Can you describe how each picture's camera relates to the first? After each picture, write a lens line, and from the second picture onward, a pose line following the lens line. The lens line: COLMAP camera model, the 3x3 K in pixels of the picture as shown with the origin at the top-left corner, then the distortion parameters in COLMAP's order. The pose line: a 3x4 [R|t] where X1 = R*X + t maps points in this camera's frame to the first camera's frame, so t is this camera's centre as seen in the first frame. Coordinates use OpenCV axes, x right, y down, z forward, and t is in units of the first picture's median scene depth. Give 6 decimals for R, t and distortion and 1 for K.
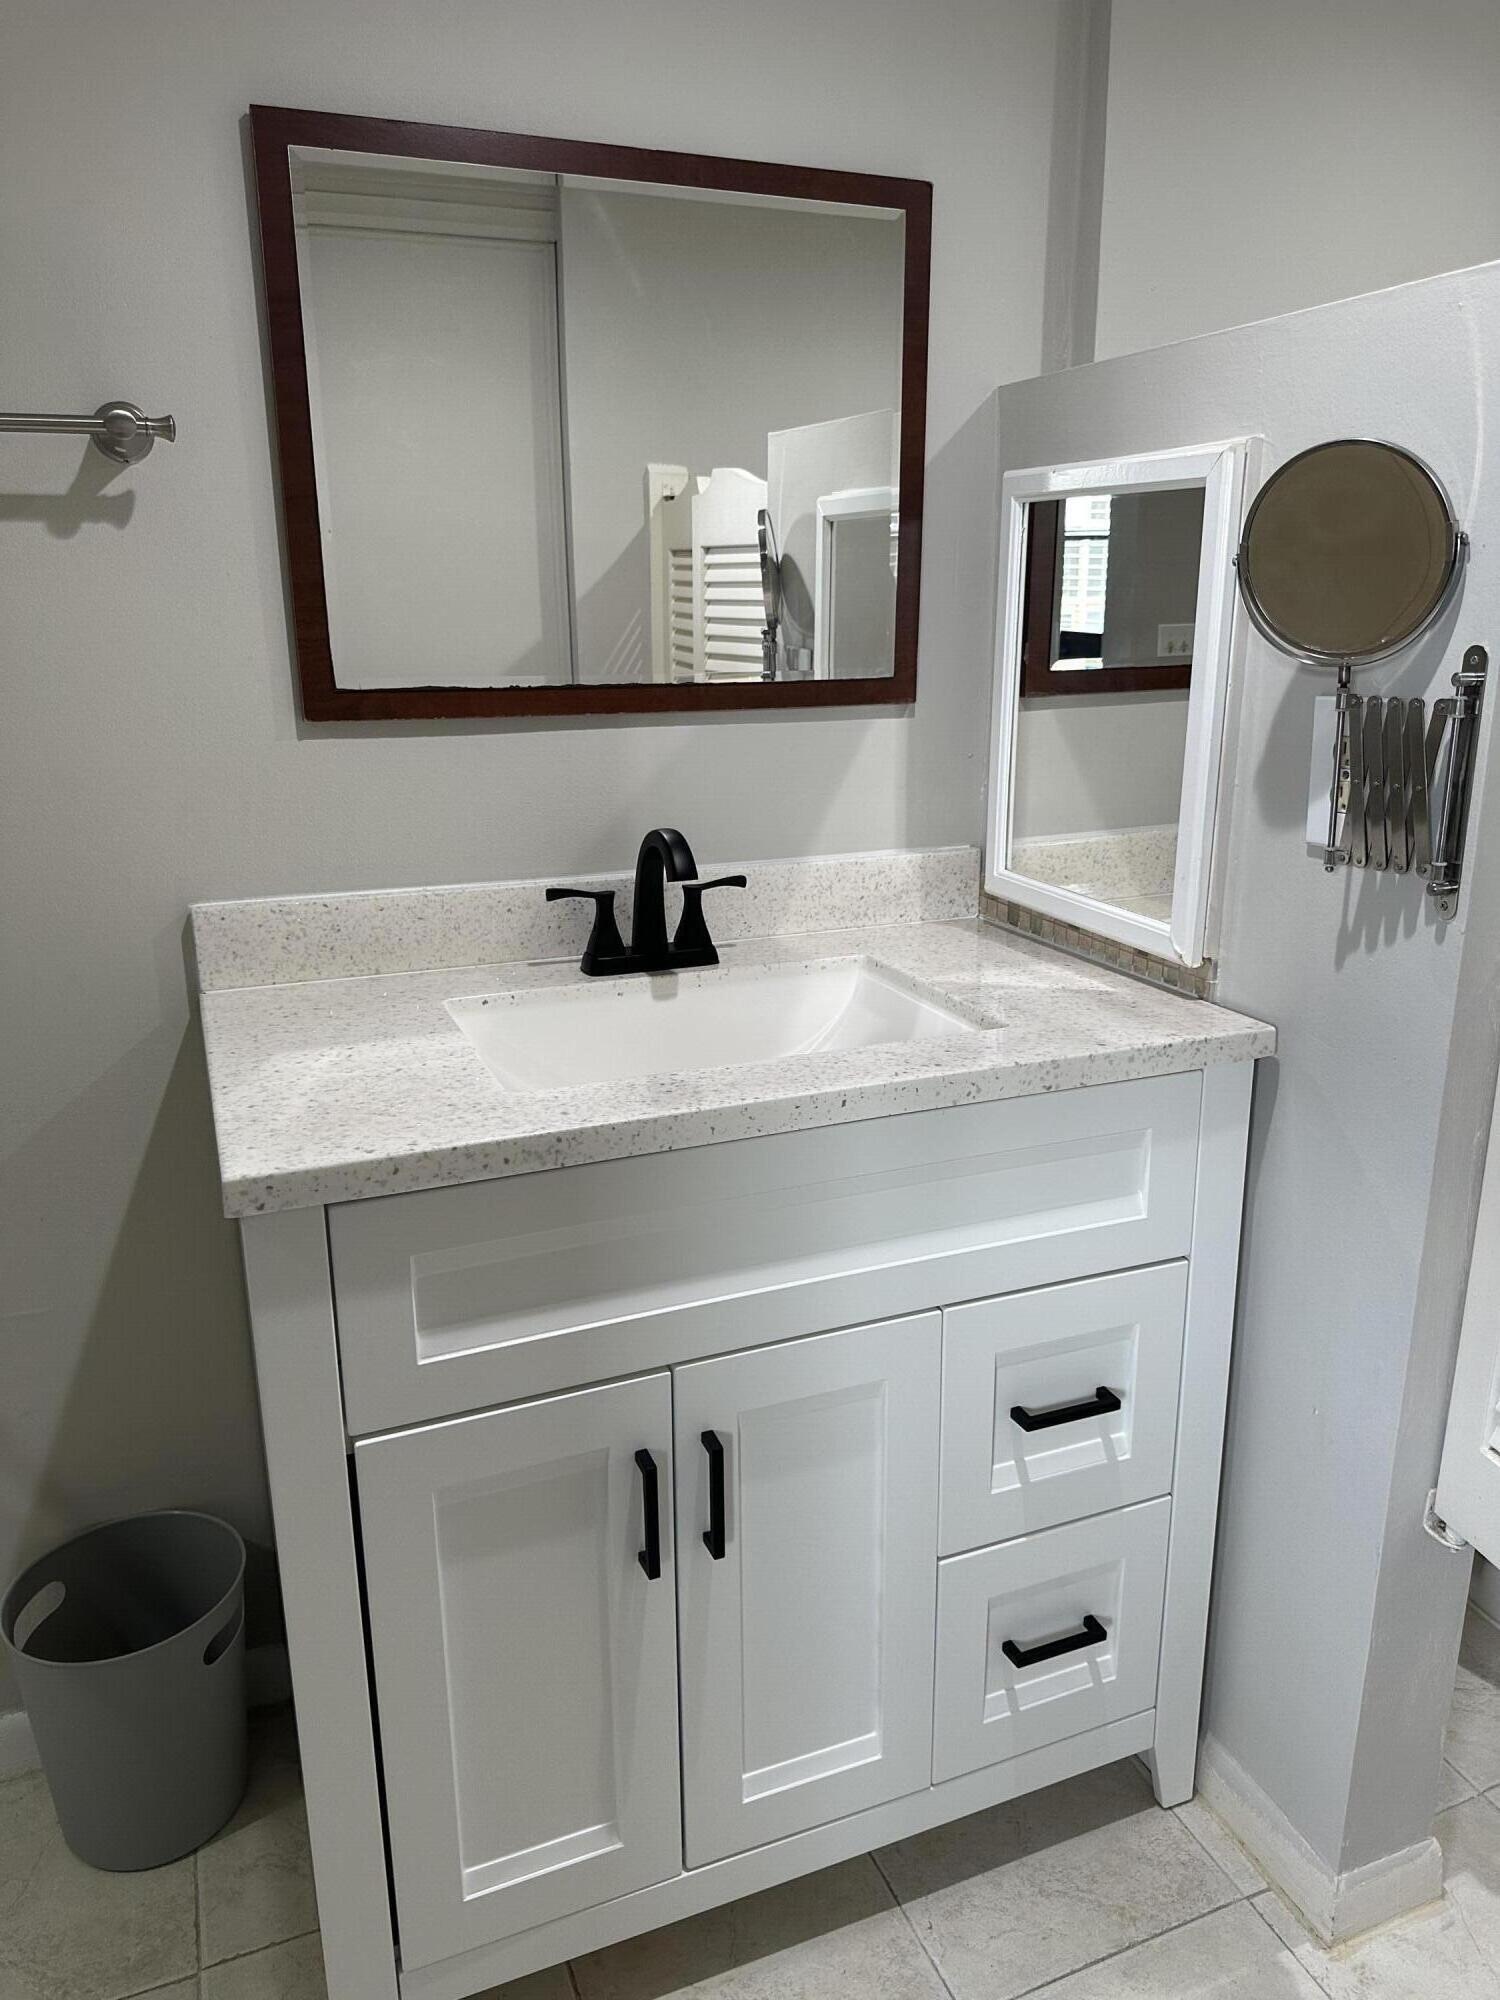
lens RADIAL K [[1390.6, 0, 750.0], [0, 1390.6, 1000.0], [0, 0, 1]] dist [-0.002404, -0.006384]
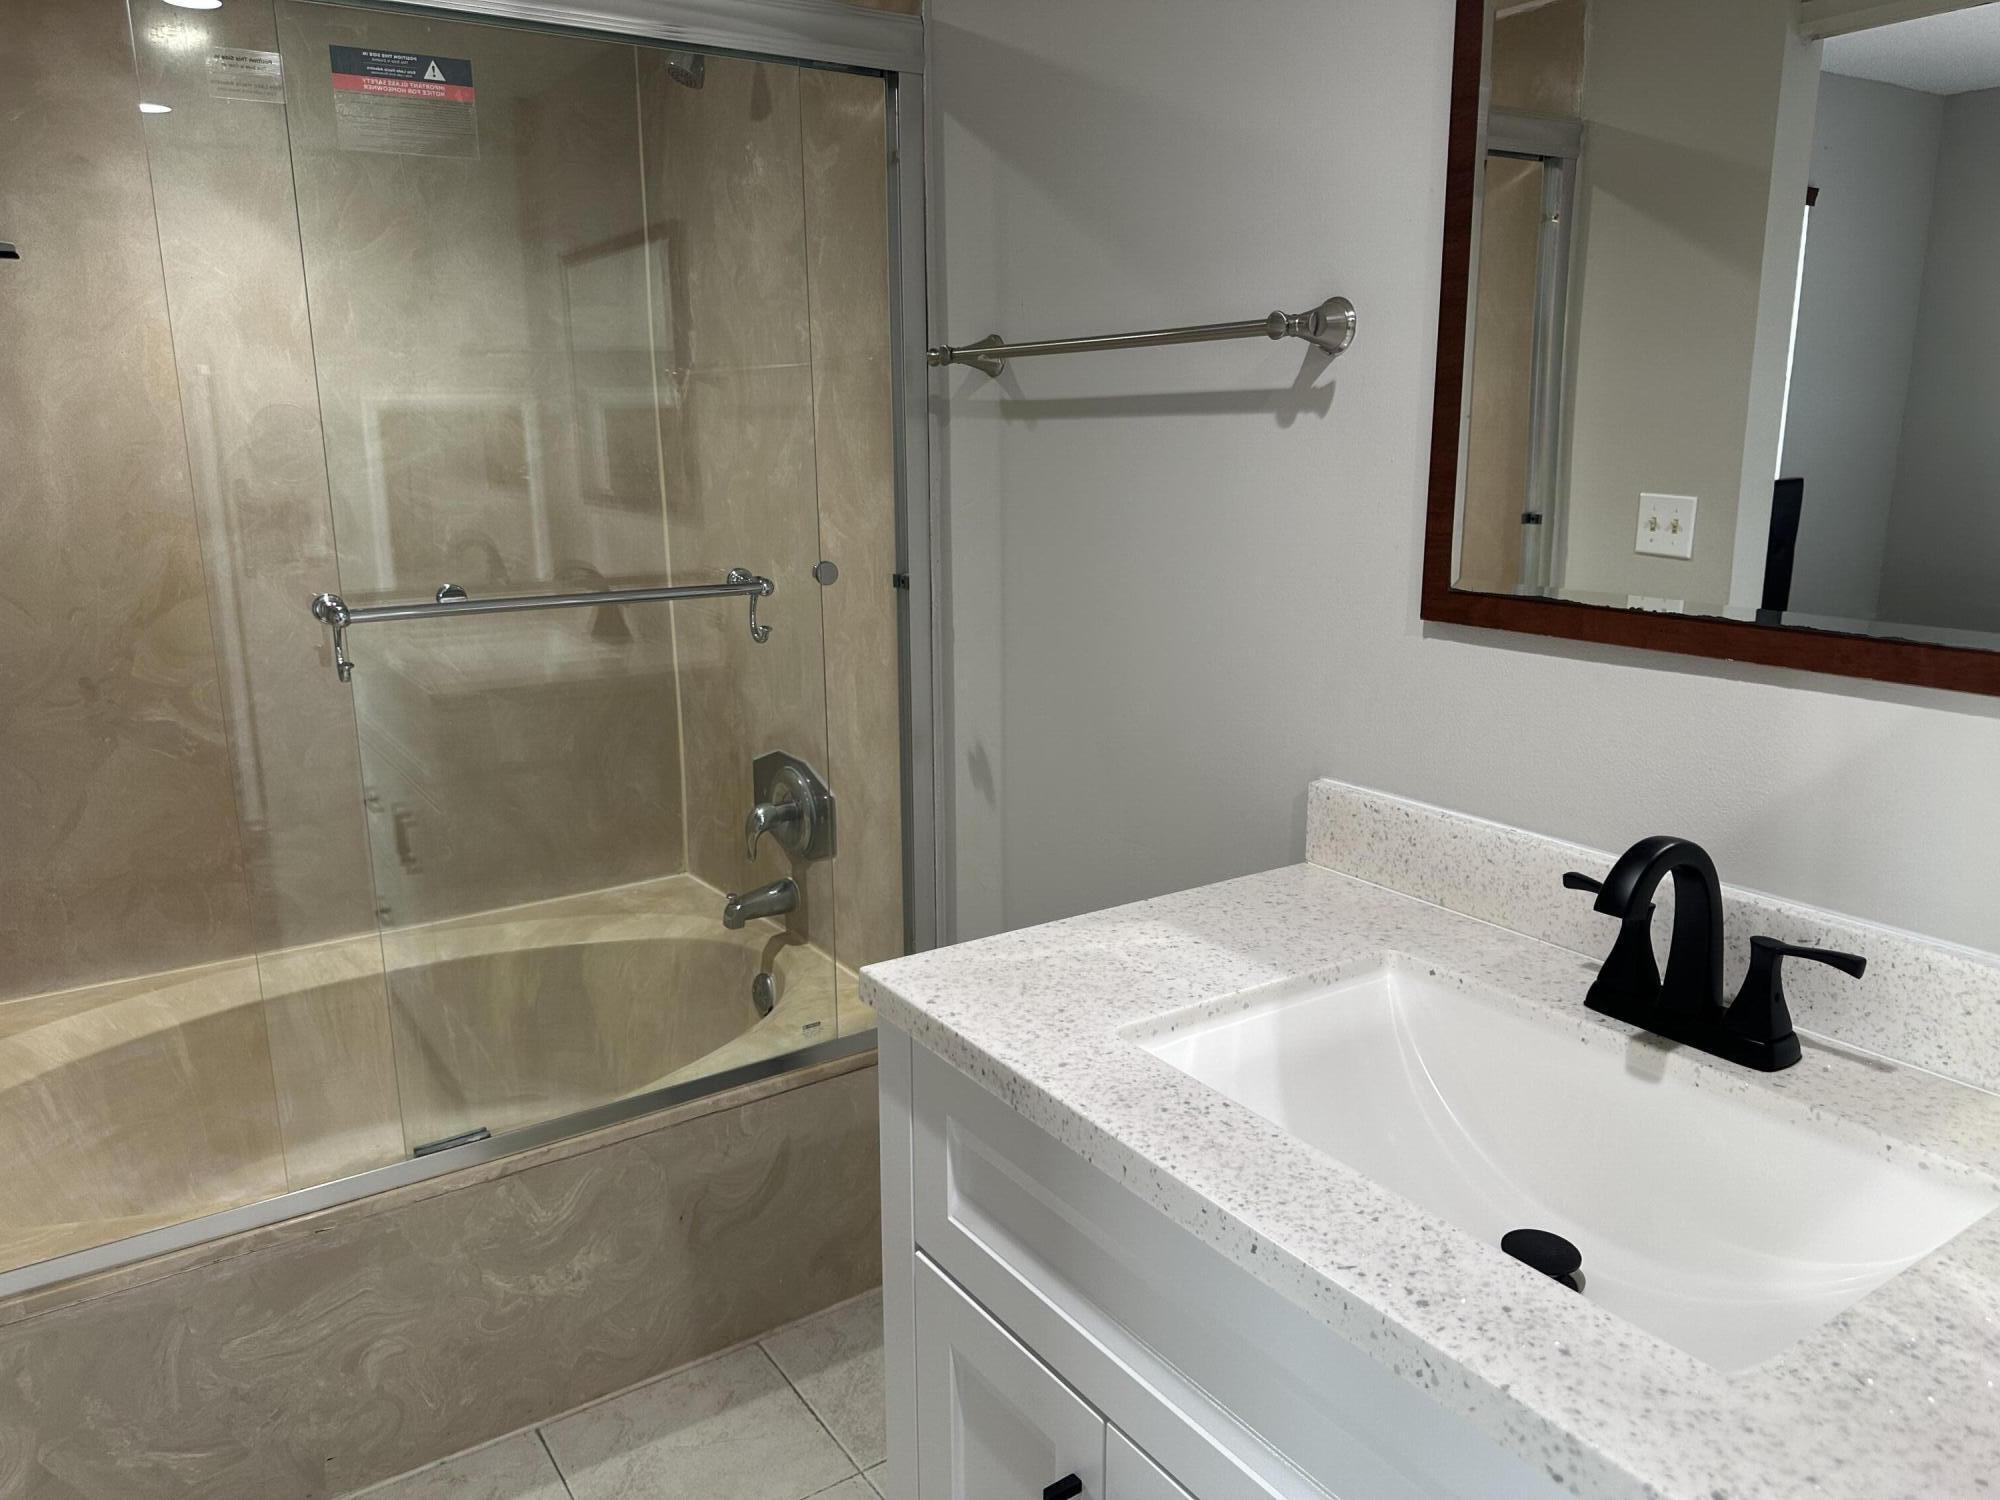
lens RADIAL K [[1352.0, 0, 1000.0], [0, 1352.0, 750.0], [0, 0, 1]] dist [-0.001629, -0.060303]
pose [[0.202016, 0.219020, -0.954578, 0.538664], [-0.267582, 0.949933, 0.161326, -0.201394], [0.942119, 0.222838, 0.250508, 0.573959]]
